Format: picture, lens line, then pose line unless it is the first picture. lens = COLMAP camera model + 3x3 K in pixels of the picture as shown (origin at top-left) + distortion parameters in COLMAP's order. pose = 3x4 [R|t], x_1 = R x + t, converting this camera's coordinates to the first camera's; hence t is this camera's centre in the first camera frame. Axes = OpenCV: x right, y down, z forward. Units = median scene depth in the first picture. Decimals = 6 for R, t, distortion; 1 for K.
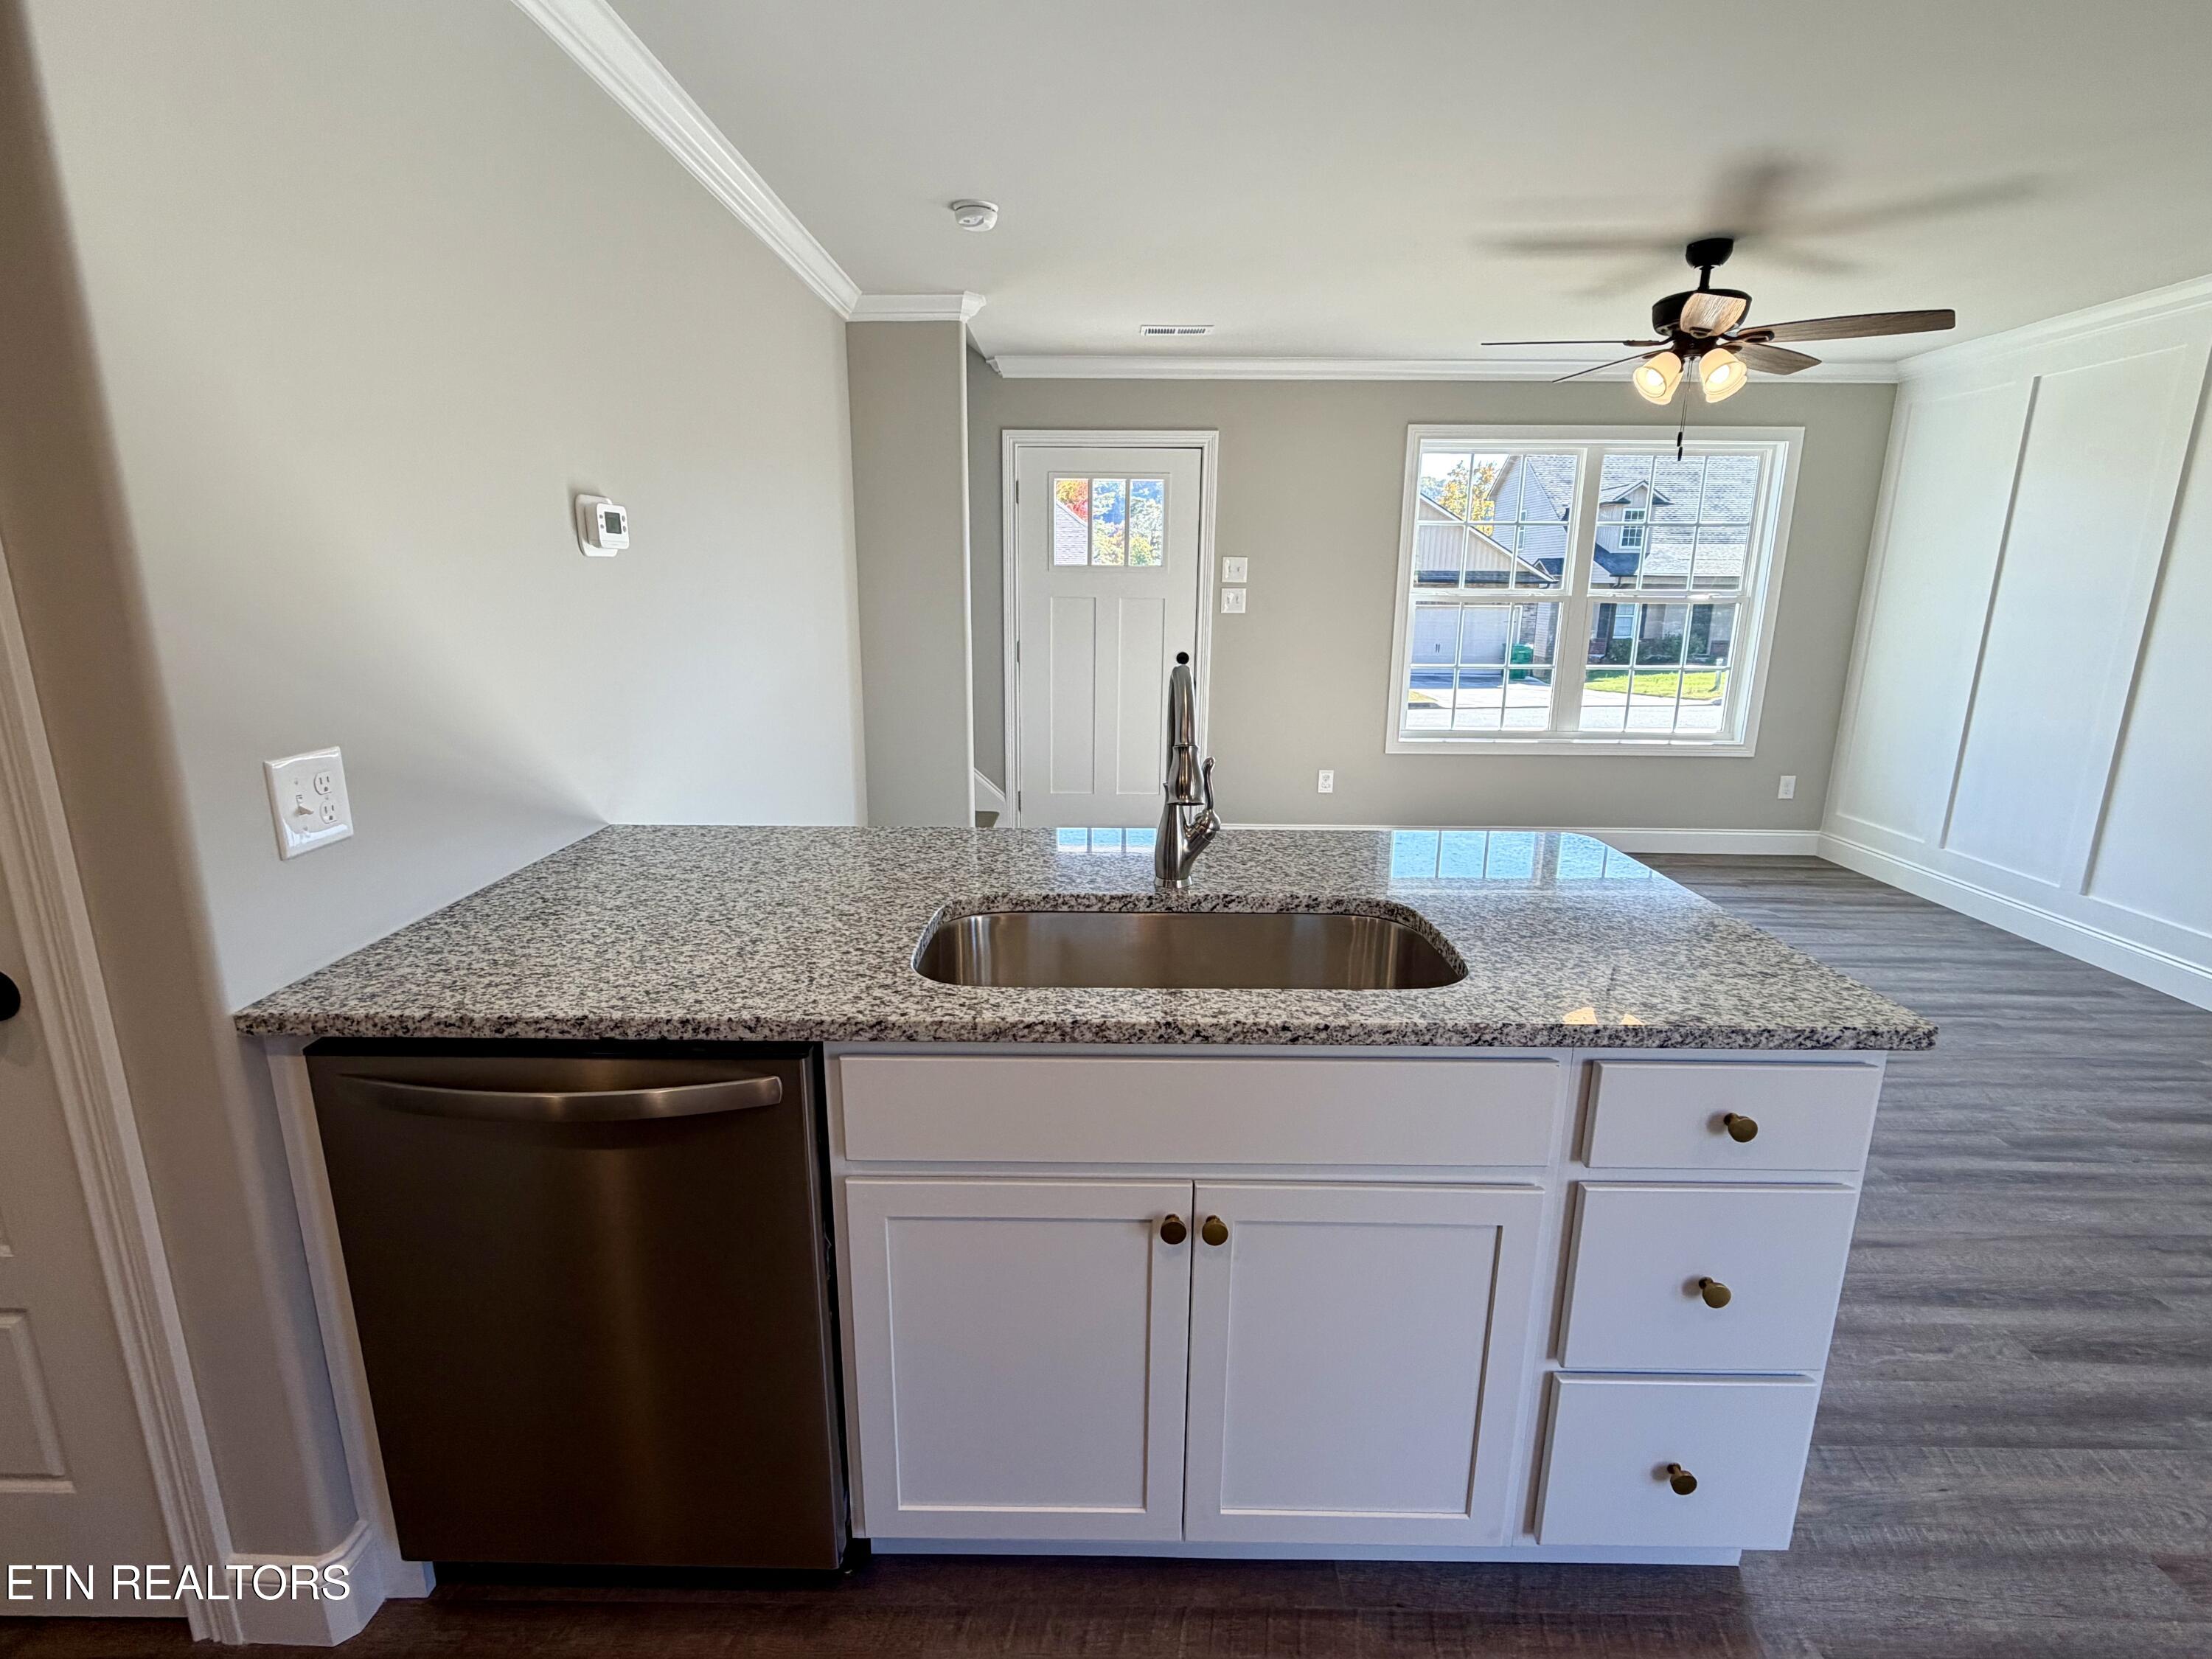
lens RADIAL K [[1037.7, 0, 1101.5], [0, 1037.7, 828.6], [0, 0, 1]] dist [0.001301, -0.000732]
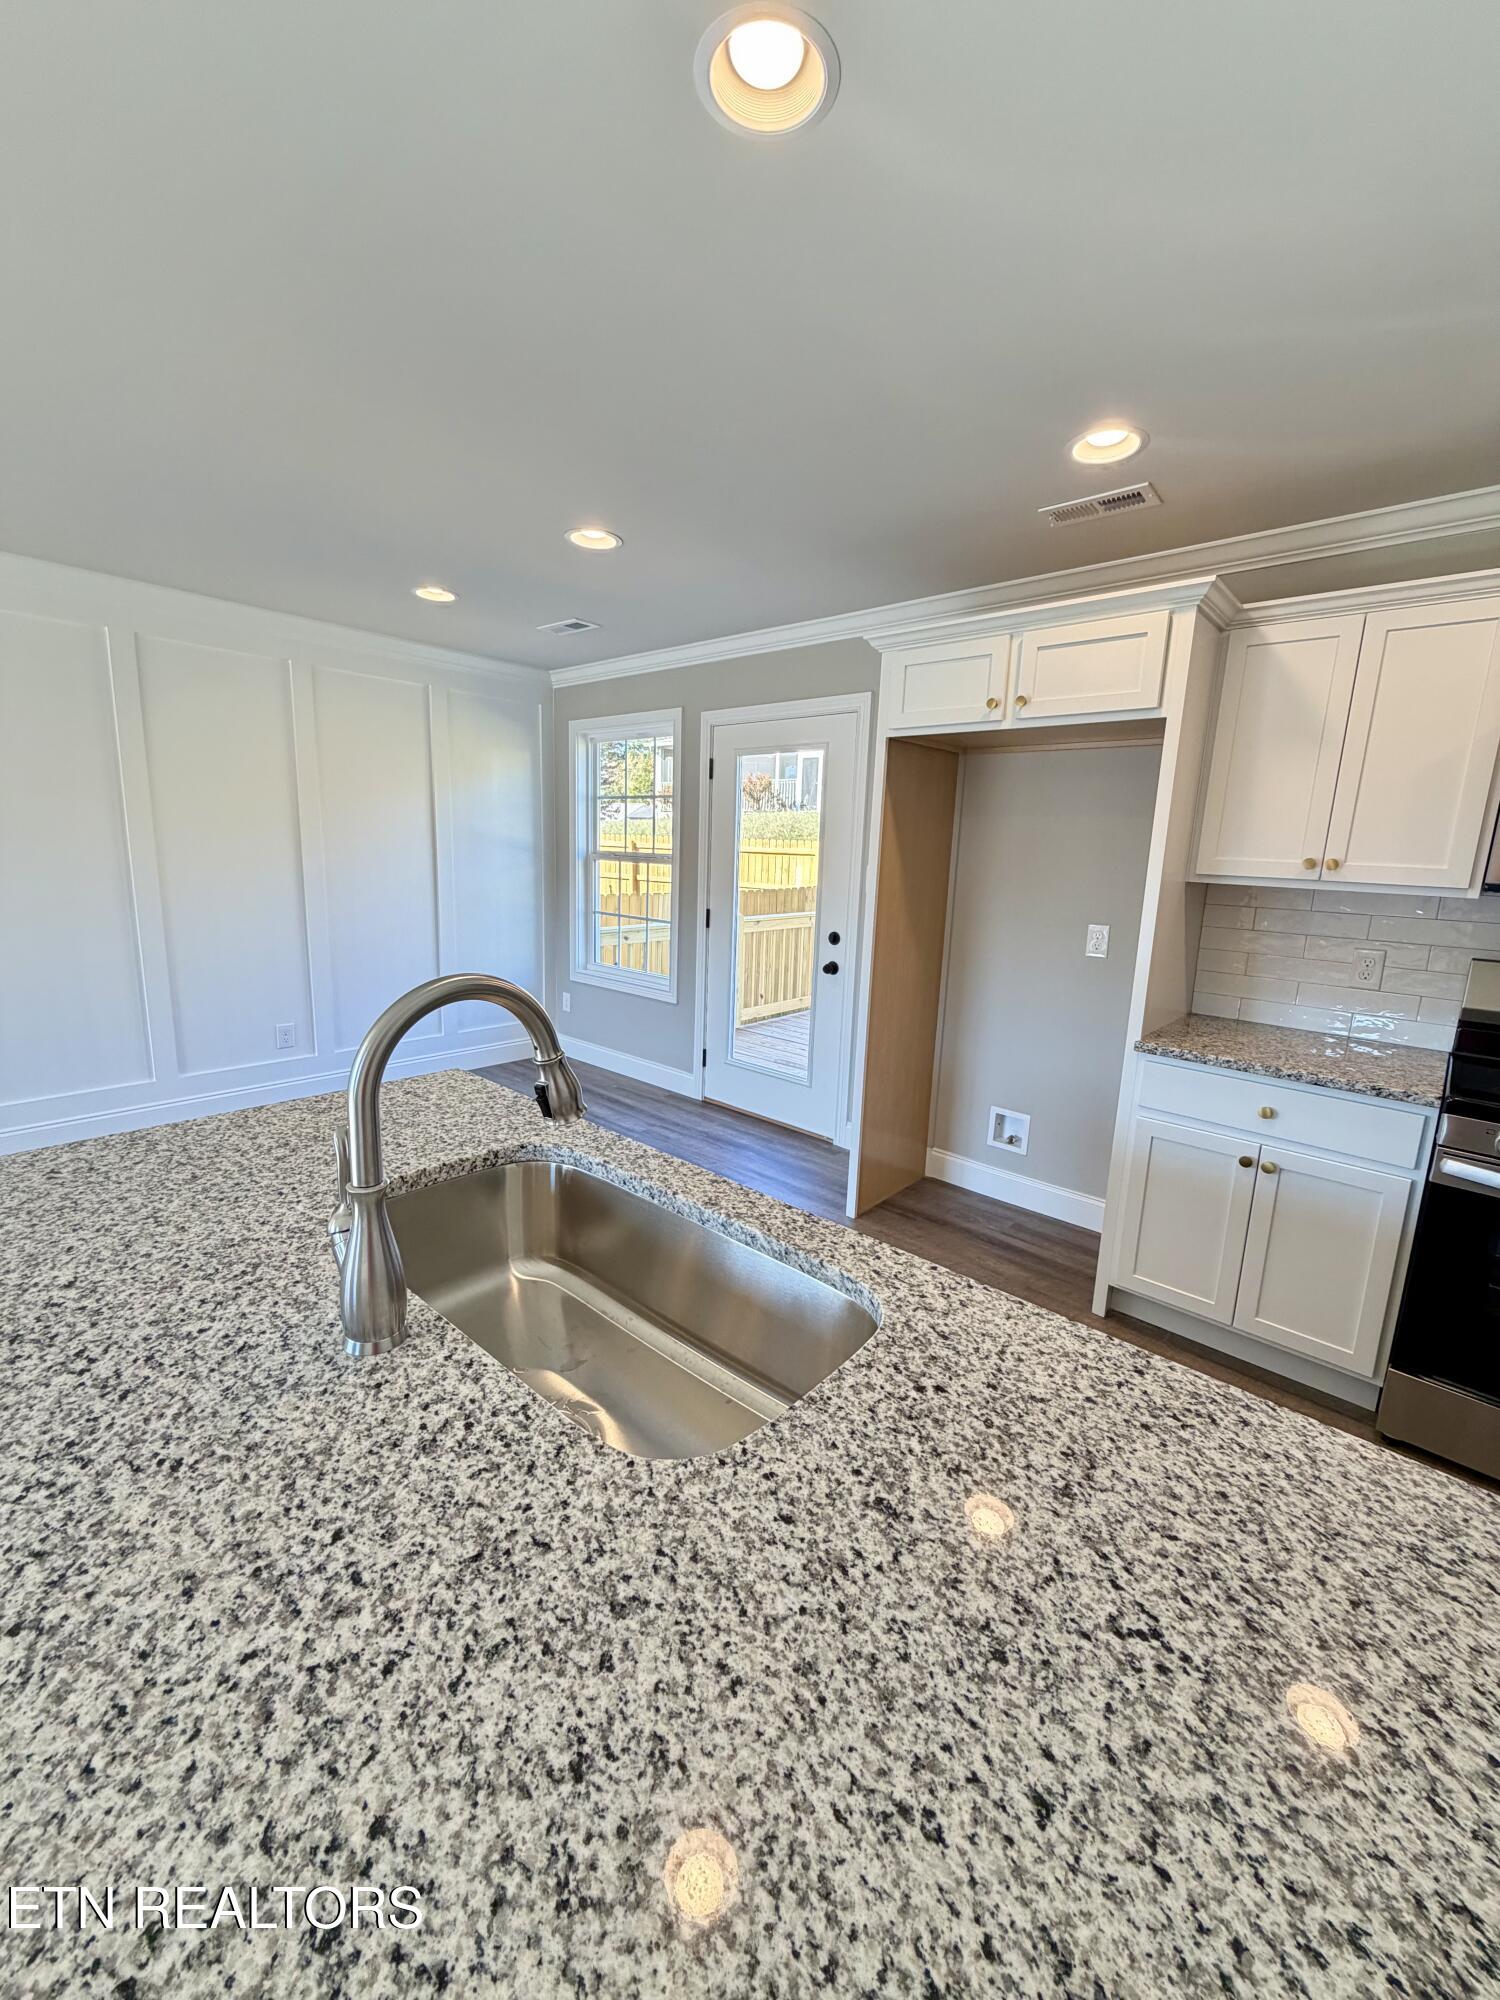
lens RADIAL K [[793.5, 0, 751.9], [0, 793.5, 995.9], [0, 0, 1]] dist [0.000600, 0.000212]
pose [[-0.754073, -0.156175, 0.637952, -0.416704], [0.113390, 0.925777, 0.360666, -0.316462], [-0.646928, 0.344306, -0.680395, 1.245710]]
